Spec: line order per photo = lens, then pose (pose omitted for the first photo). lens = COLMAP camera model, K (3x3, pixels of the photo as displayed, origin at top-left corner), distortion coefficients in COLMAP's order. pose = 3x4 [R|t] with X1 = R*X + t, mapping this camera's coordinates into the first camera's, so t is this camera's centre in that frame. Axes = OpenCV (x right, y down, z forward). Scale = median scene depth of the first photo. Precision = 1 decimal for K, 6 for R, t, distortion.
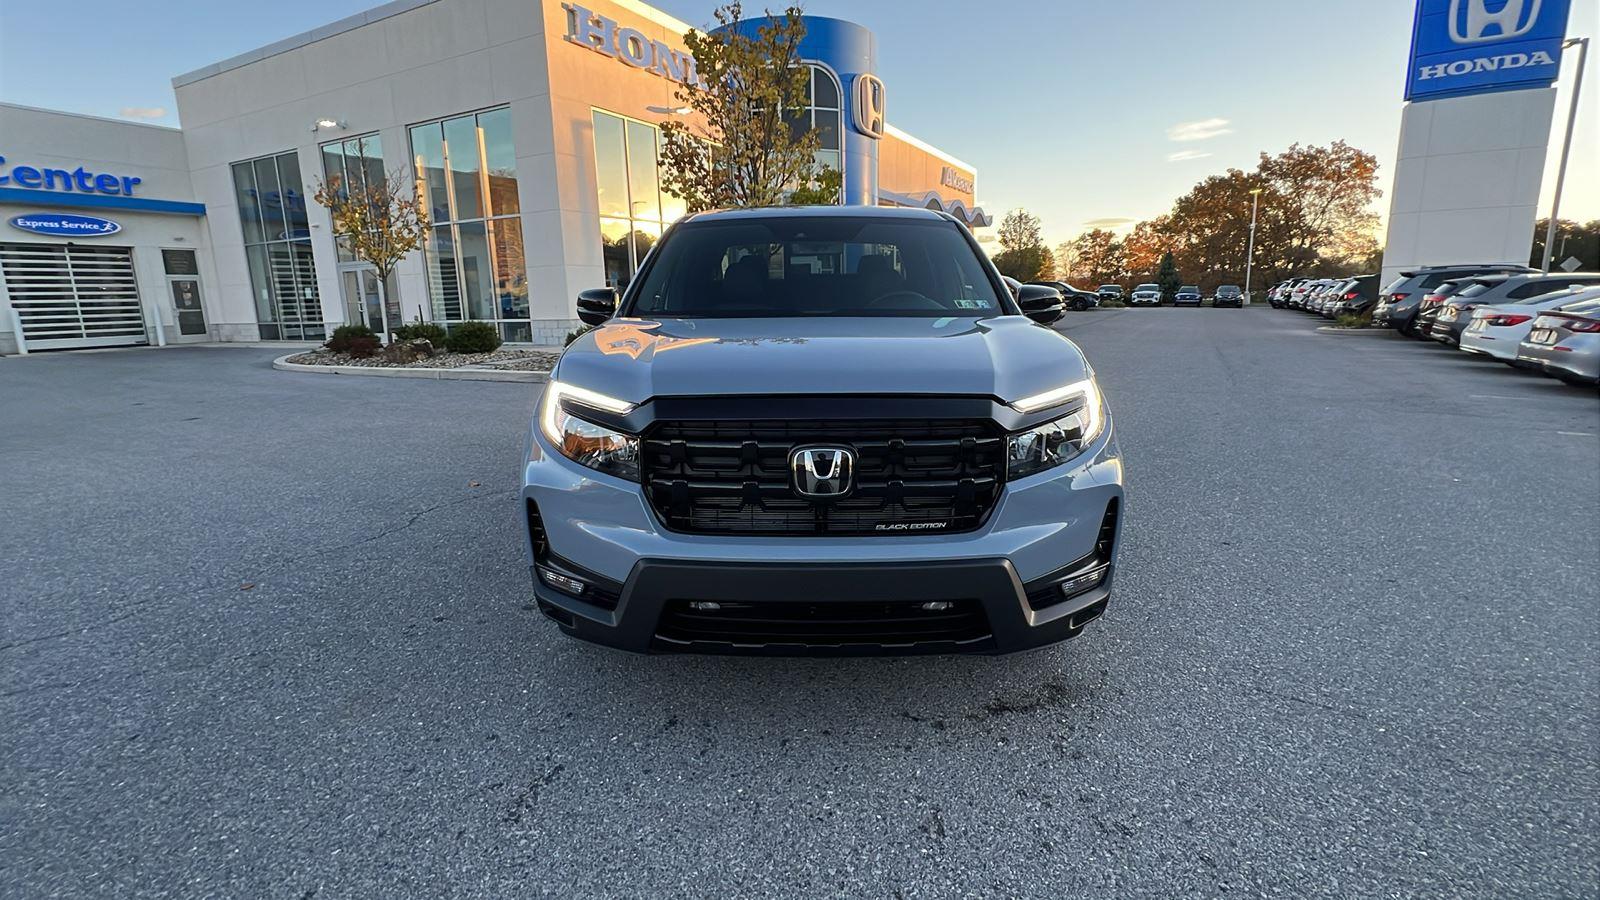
lens RADIAL K [[742.2, 0, 796.4], [0, 742.2, 450.0], [0, 0, 1]] dist [0.000815, -0.000550]
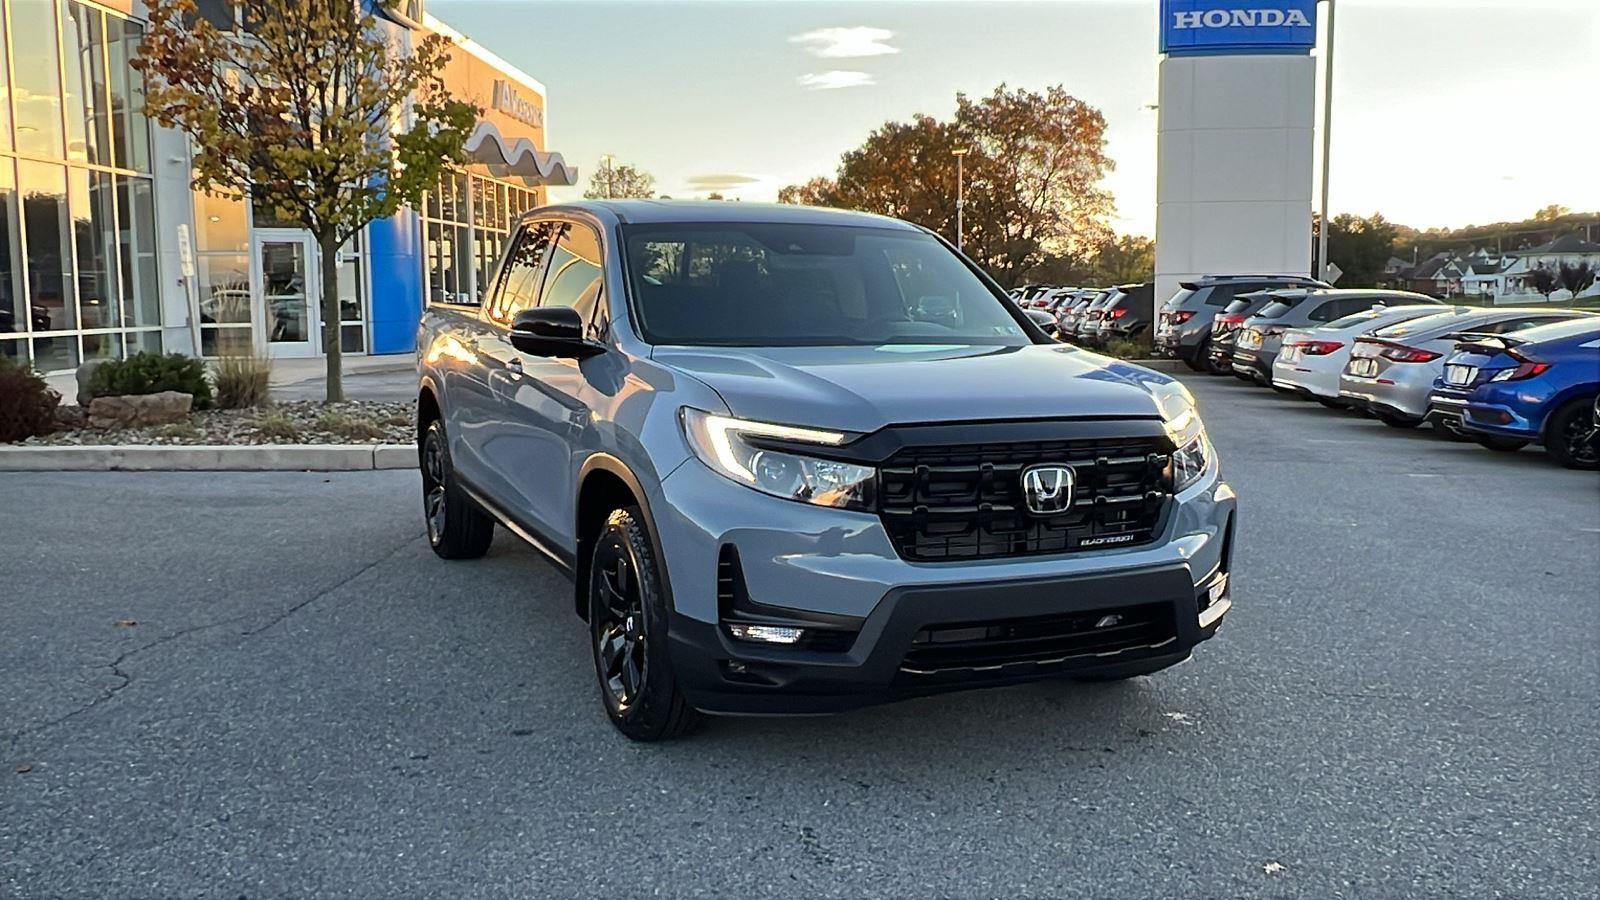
lens RADIAL K [[1409.1, 0, 800.0], [0, 1409.1, 450.0], [0, 0, 1]] dist [0.004092, -0.004654]
pose [[0.903798, -0.031136, 0.426826, -0.092572], [0.073758, 0.993758, -0.083690, 0.009278], [-0.421556, 0.107121, 0.900453, -0.054462]]
